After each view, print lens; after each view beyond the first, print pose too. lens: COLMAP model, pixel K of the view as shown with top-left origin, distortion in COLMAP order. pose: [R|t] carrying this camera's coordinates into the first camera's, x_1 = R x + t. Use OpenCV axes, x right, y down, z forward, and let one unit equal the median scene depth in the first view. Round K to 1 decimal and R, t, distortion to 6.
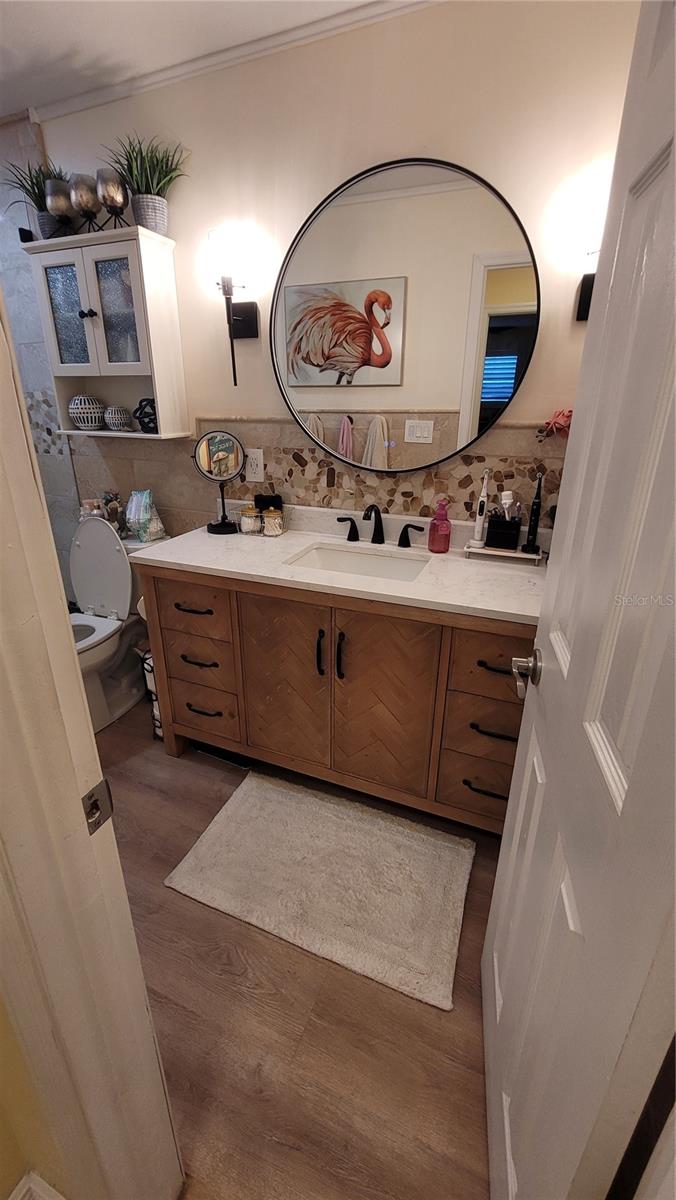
lens RADIAL K [[543.5, 0, 309.8], [0, 543.5, 617.8], [0, 0, 1]] dist [0.002457, -0.001203]
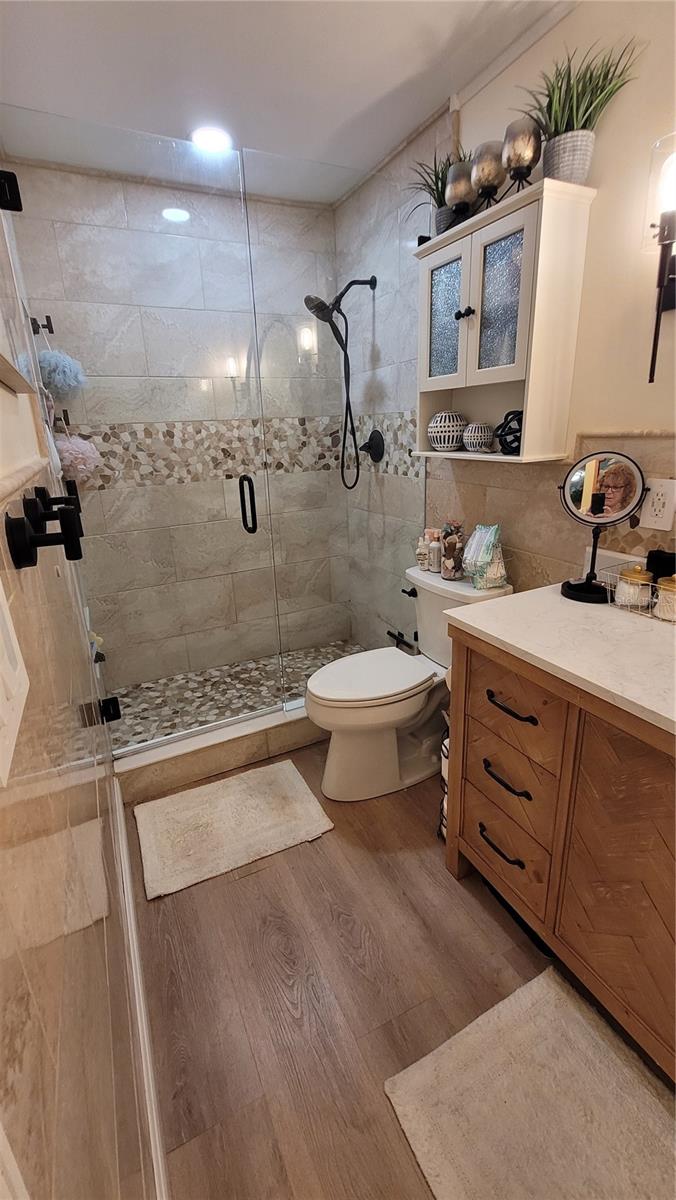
lens RADIAL K [[543.5, 0, 309.8], [0, 543.5, 617.8], [0, 0, 1]] dist [0.002457, -0.001203]
pose [[0.790932, 0.174981, -0.586352, -0.025905], [-0.194128, 0.980494, 0.030742, -0.083450], [0.580294, 0.089512, 0.809473, 0.236703]]
